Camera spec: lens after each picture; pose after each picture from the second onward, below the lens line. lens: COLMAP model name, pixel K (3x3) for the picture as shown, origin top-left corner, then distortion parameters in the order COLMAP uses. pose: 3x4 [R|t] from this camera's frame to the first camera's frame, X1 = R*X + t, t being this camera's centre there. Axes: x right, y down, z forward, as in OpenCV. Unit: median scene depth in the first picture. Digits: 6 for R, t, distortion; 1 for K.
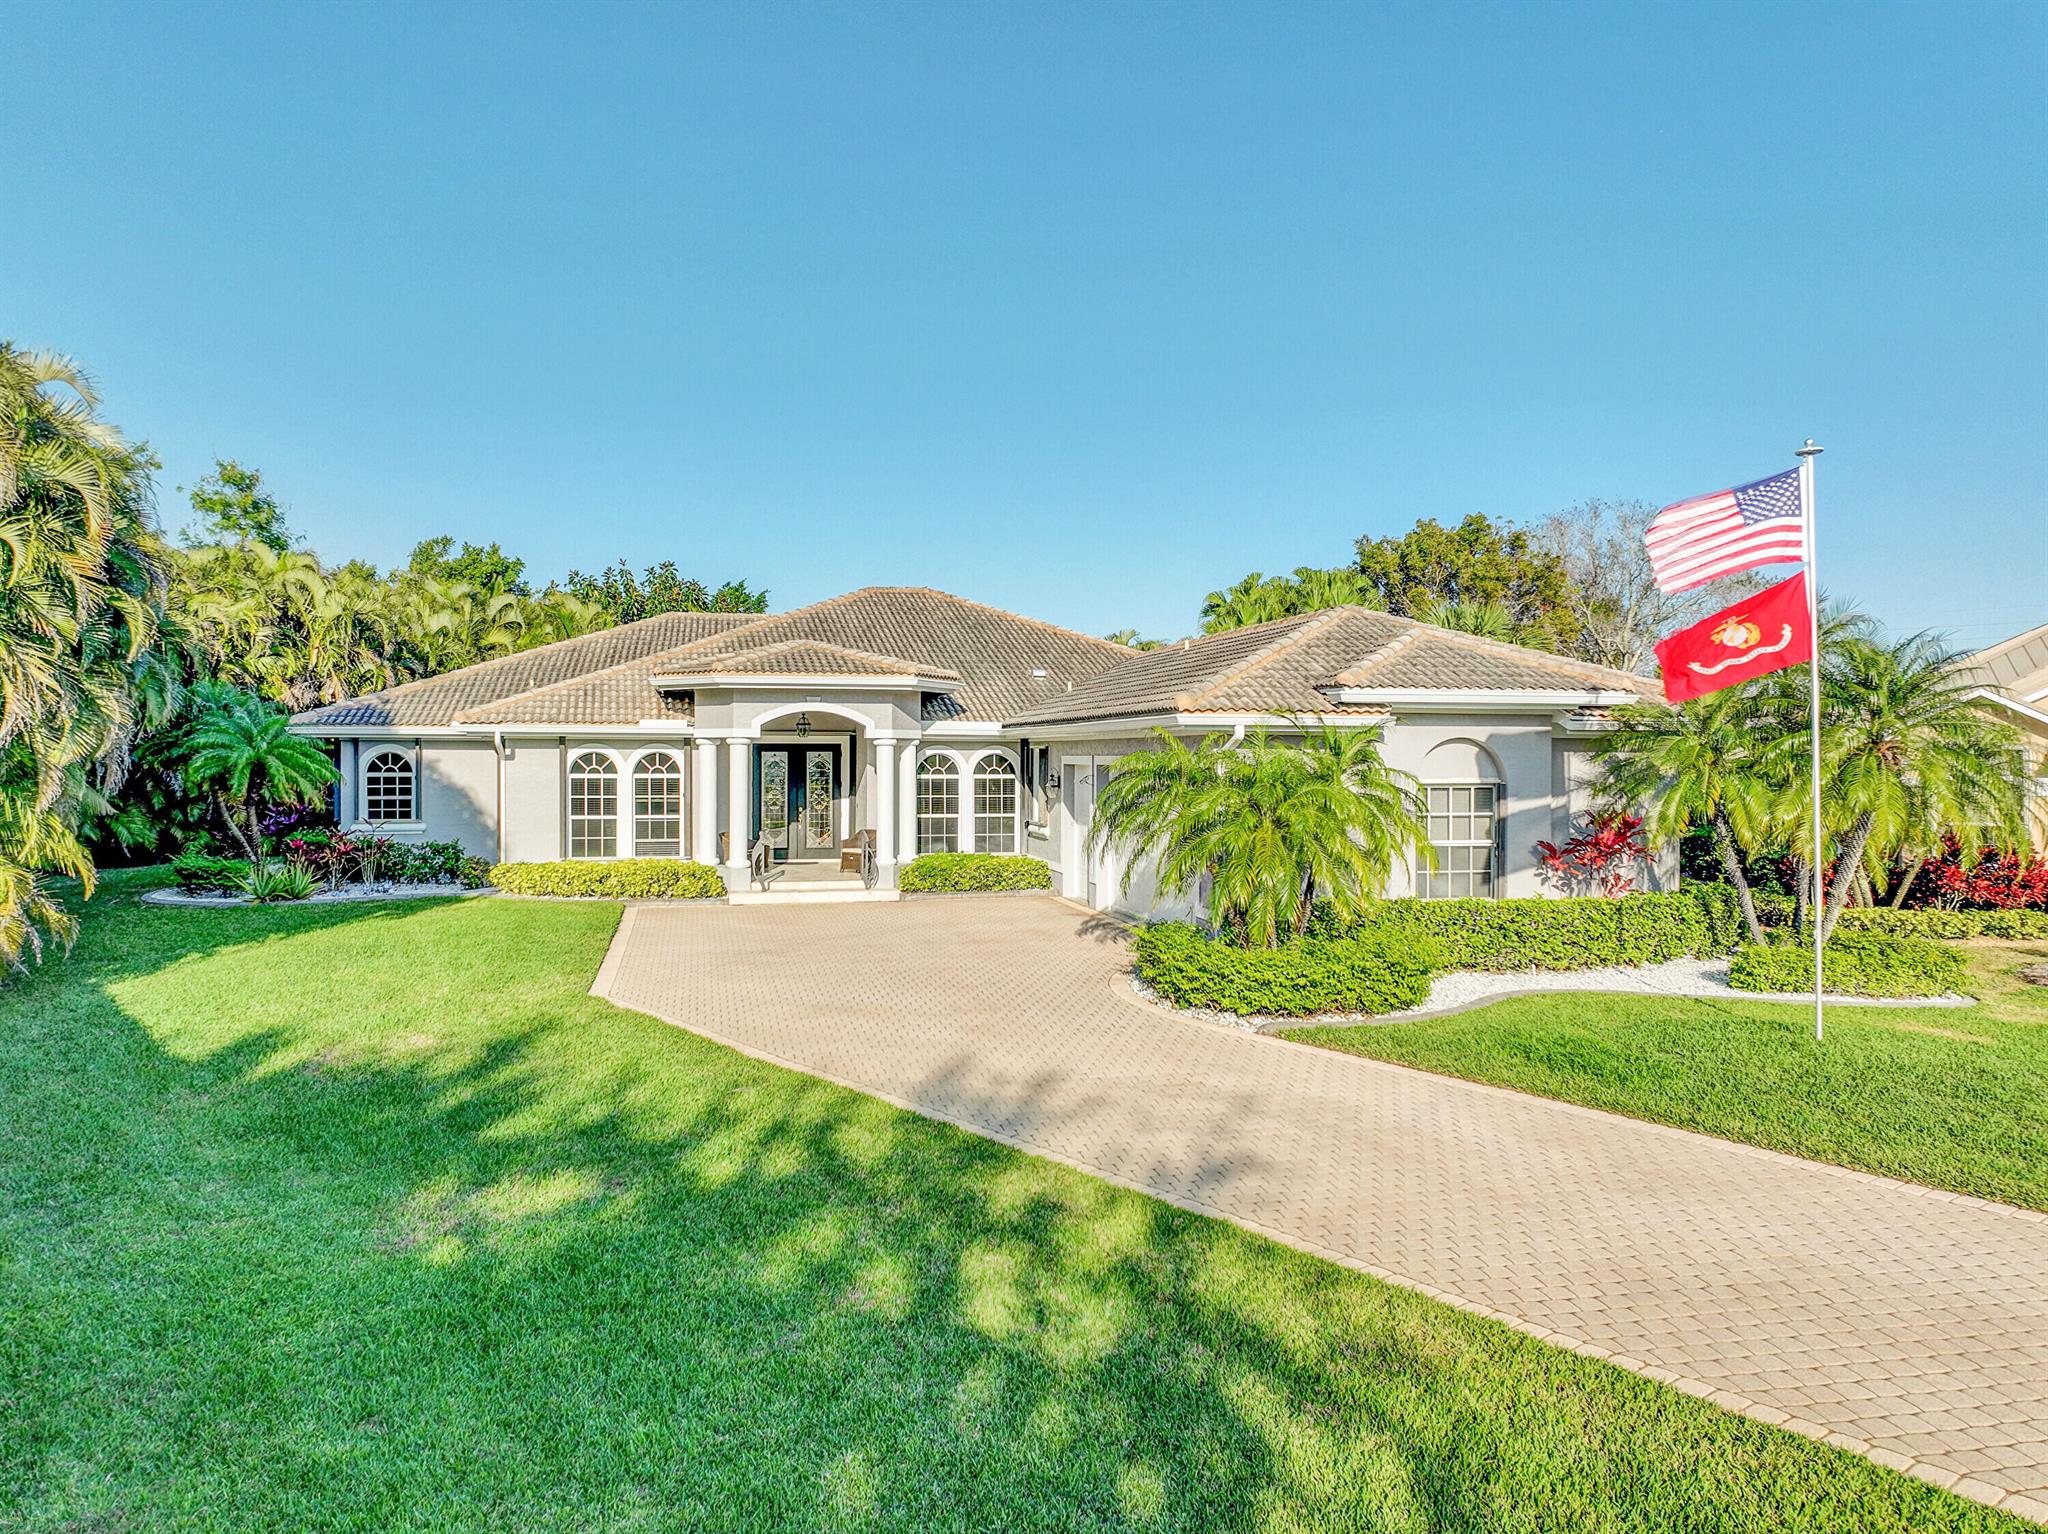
lens RADIAL K [[1436.4, 0, 1019.5], [0, 1436.4, 735.1], [0, 0, 1]] dist [-0.000377, 0.018049]
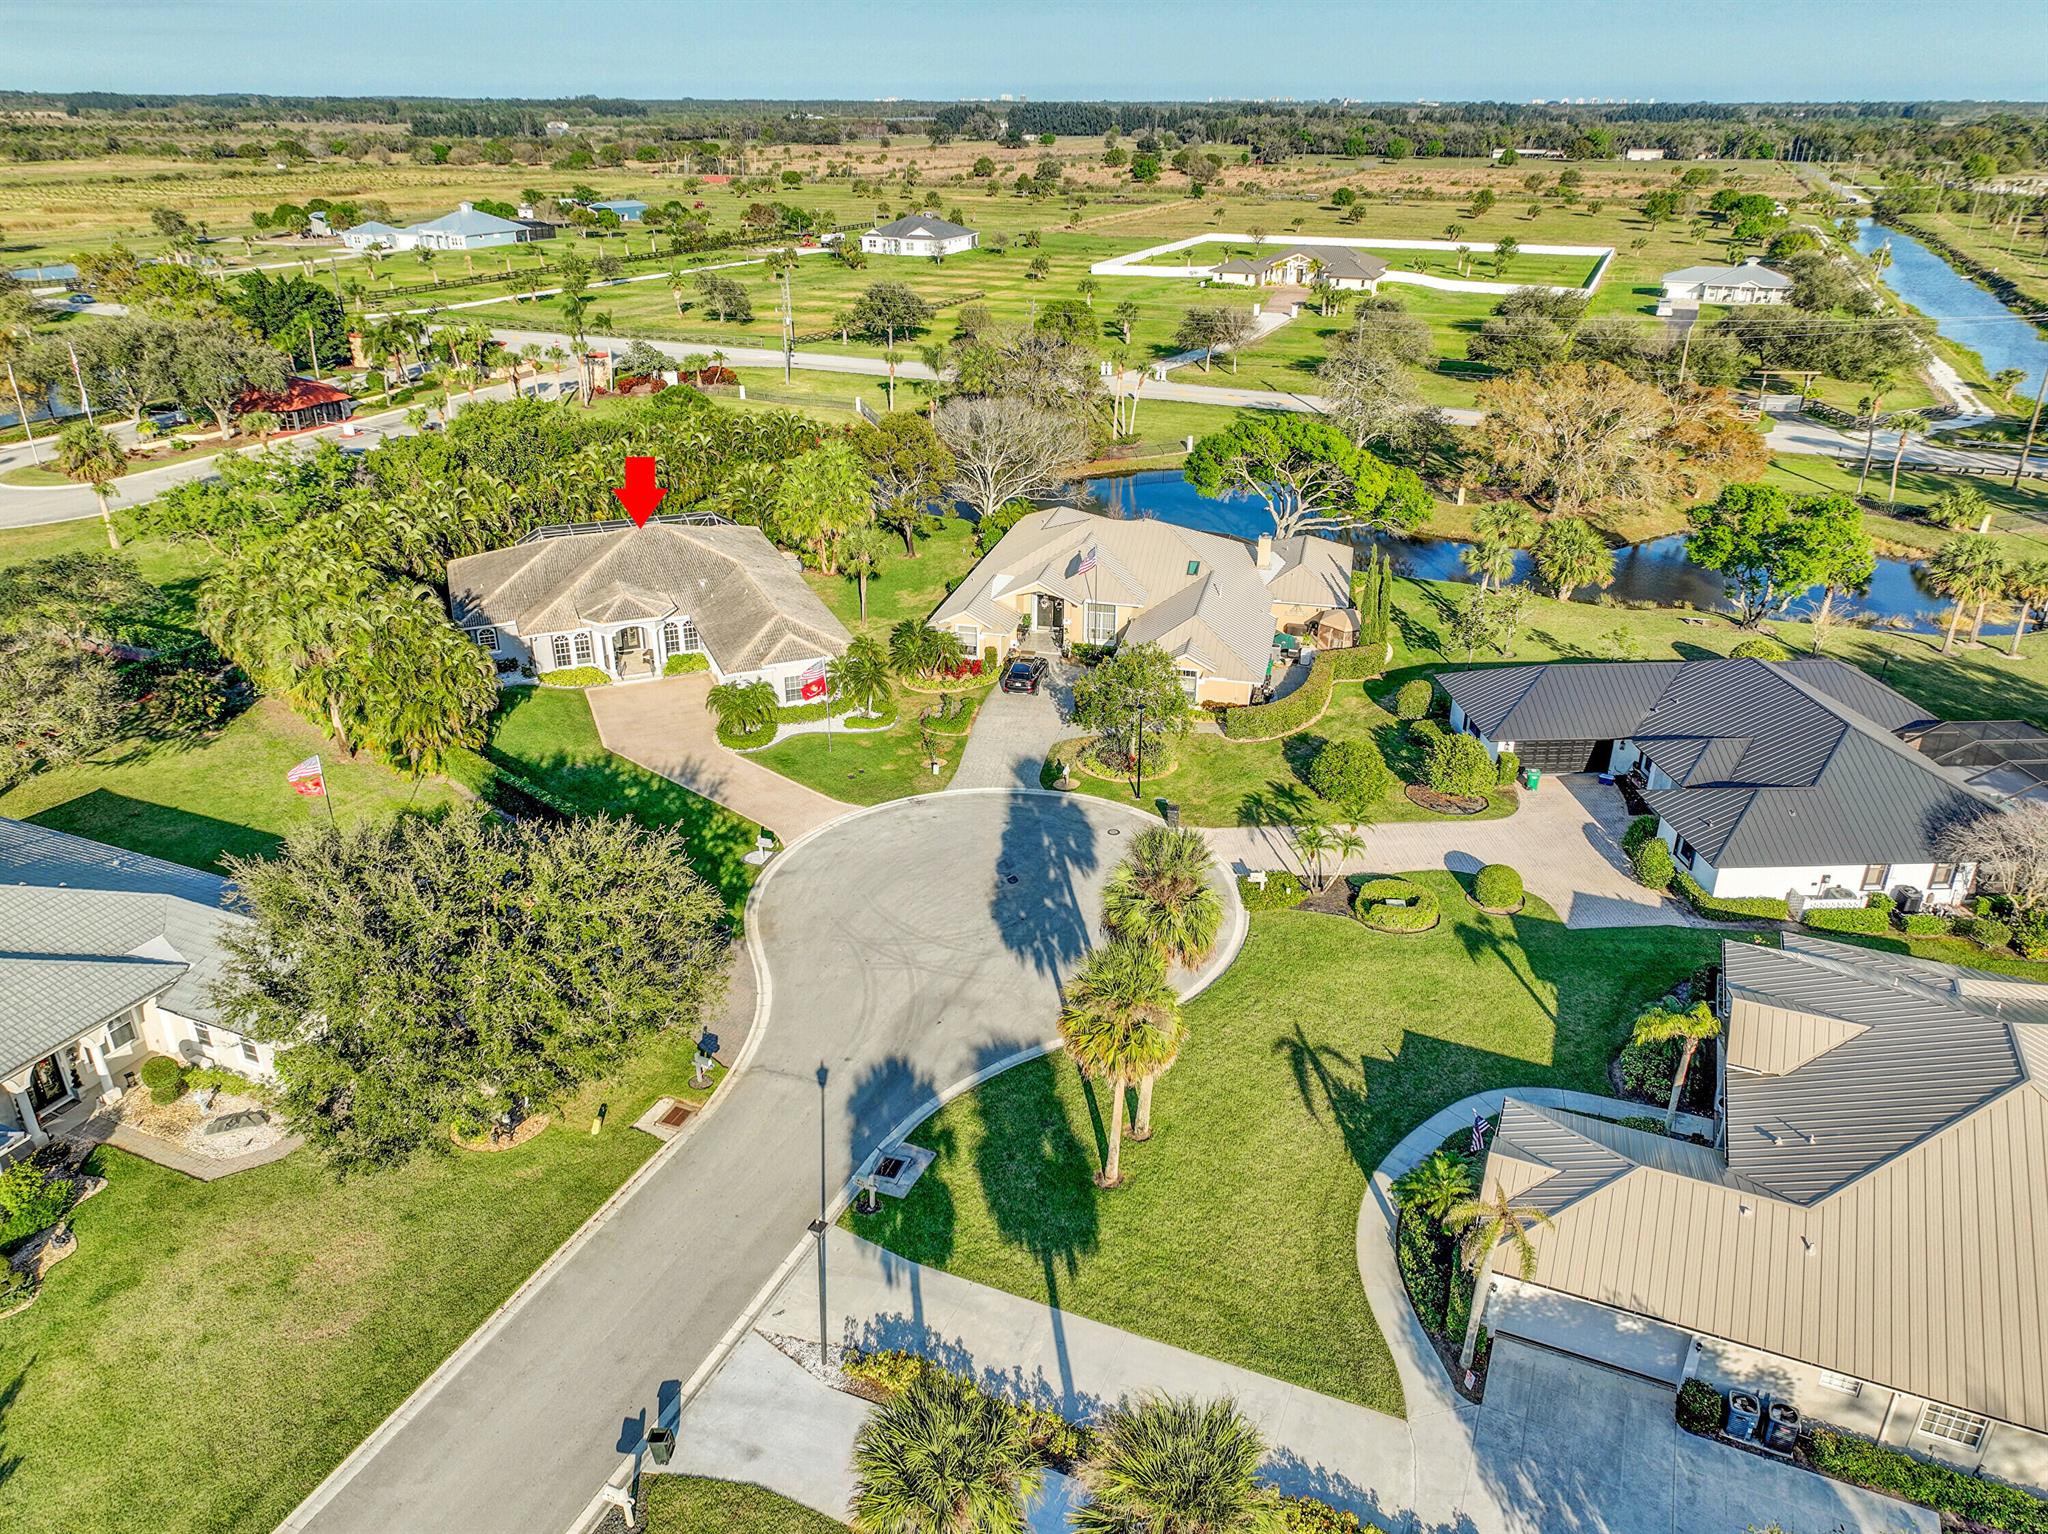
lens RADIAL K [[1436.4, 0, 1025.7], [0, 1436.4, 764.2], [0, 0, 1]] dist [-0.000377, 0.018049]
pose [[0.985453, -0.067951, 0.155773, 0.210113], [-0.006795, 0.900103, 0.435624, -1.141486], [-0.169813, -0.430345, 0.886548, -2.165420]]
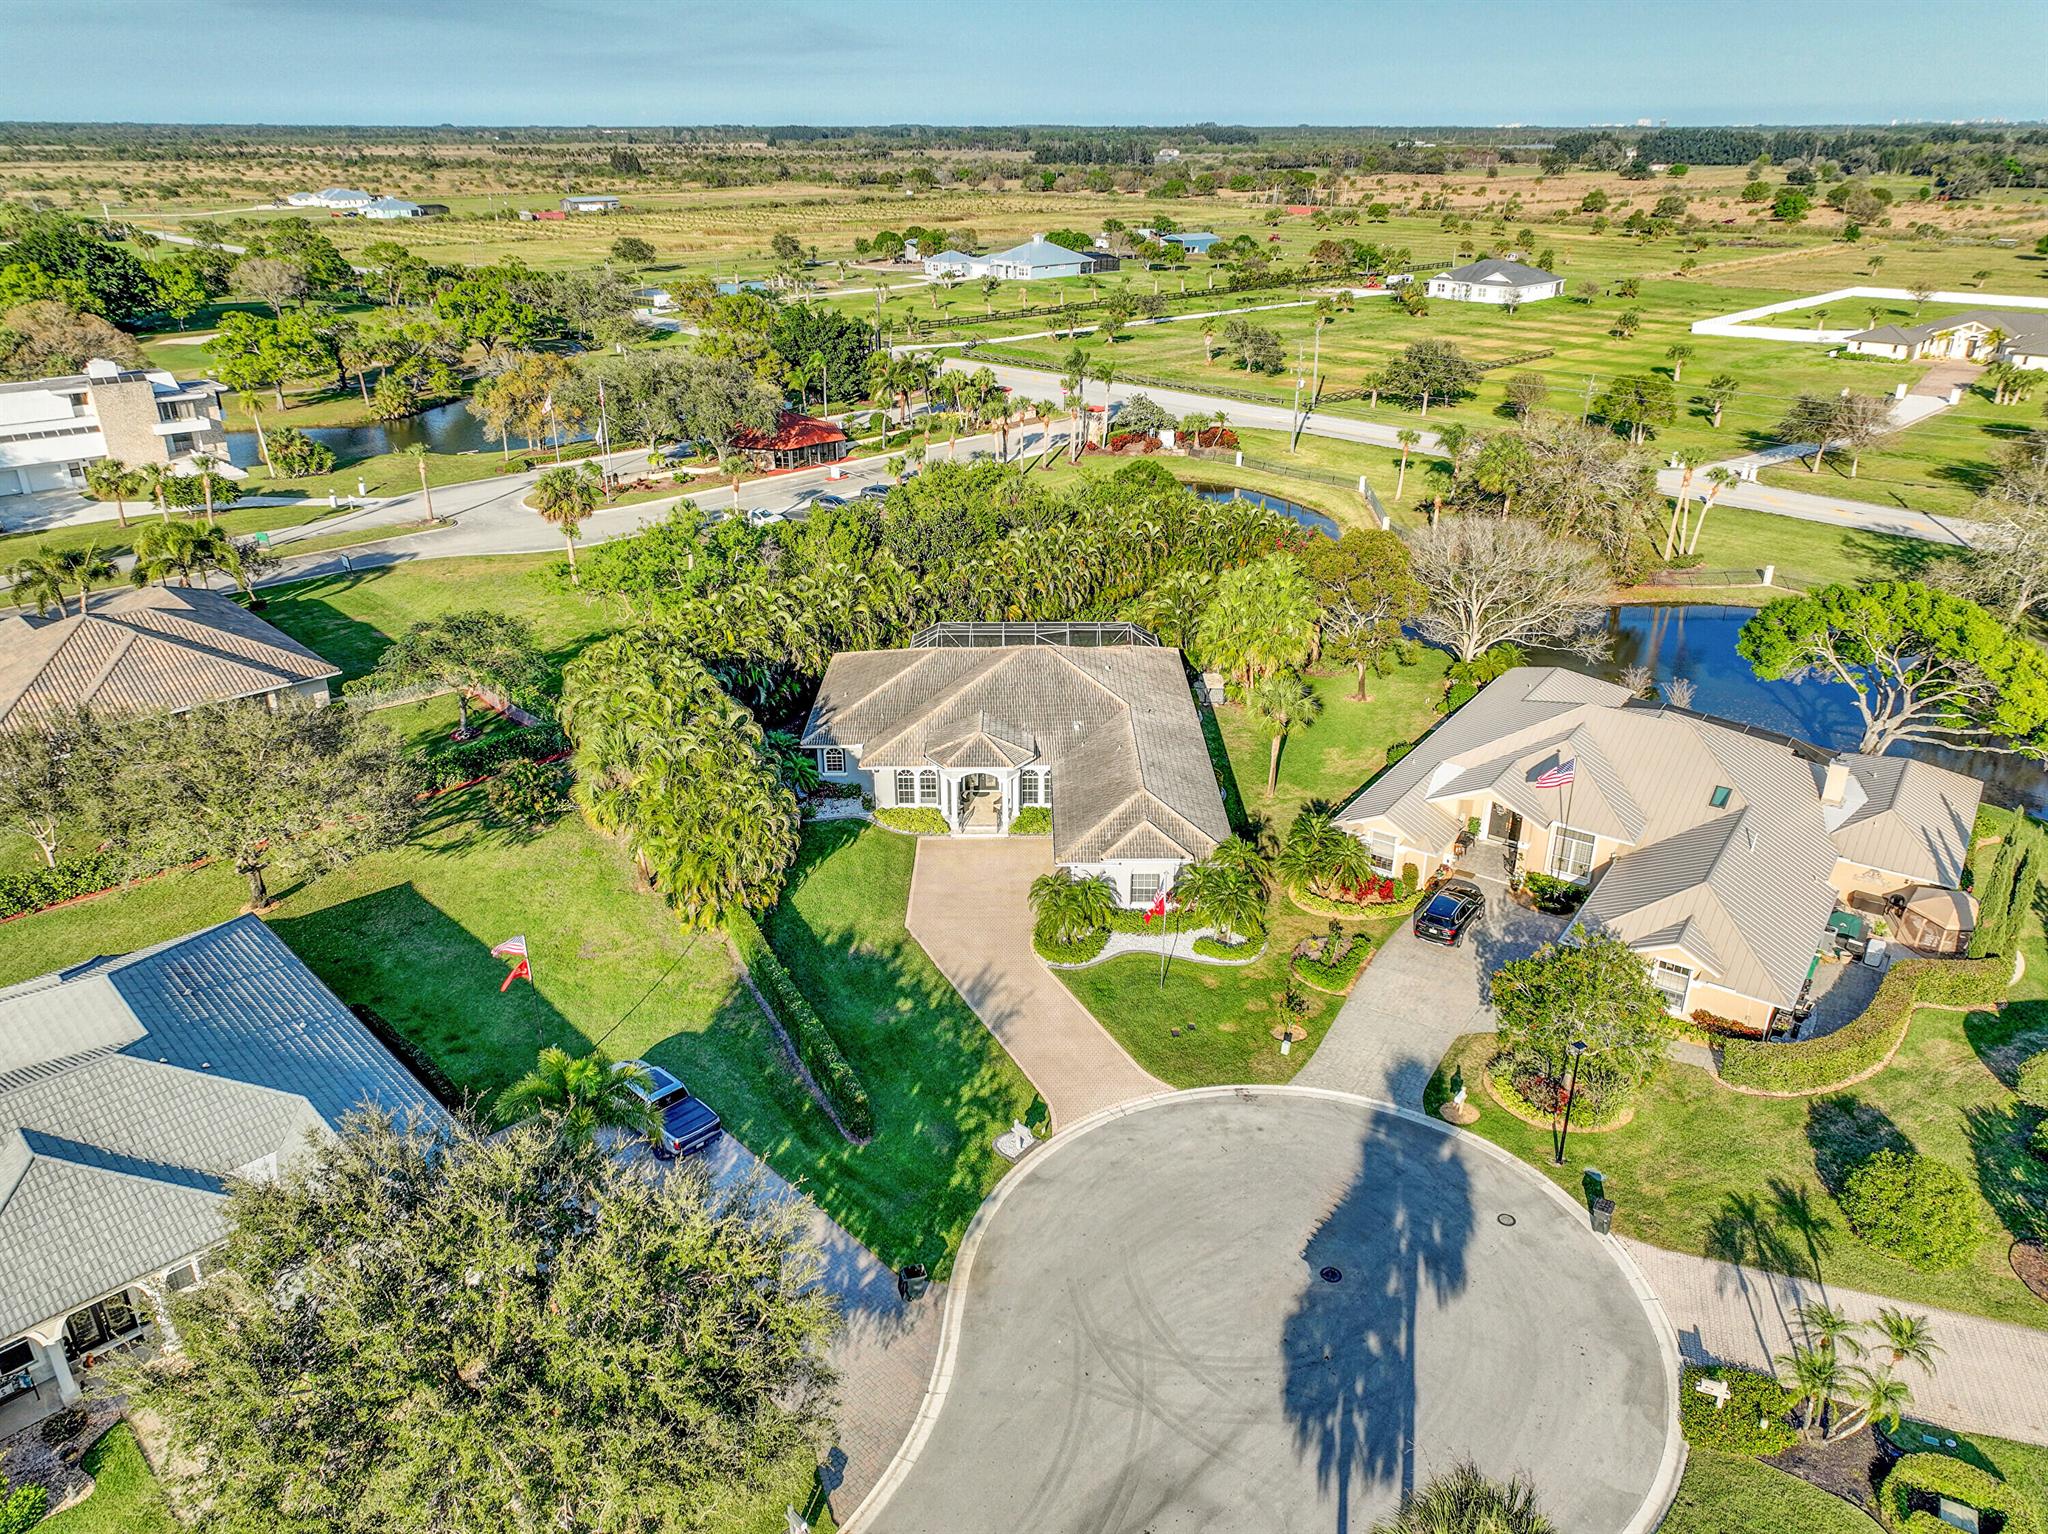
lens RADIAL K [[1436.4, 0, 1027.3], [0, 1436.4, 766.8], [0, 0, 1]] dist [-0.000377, 0.018049]
pose [[0.977112, 0.087822, -0.193753, 0.477138], [0.002668, 0.905674, 0.423967, -1.179447], [0.212711, -0.414780, 0.884710, -1.424975]]
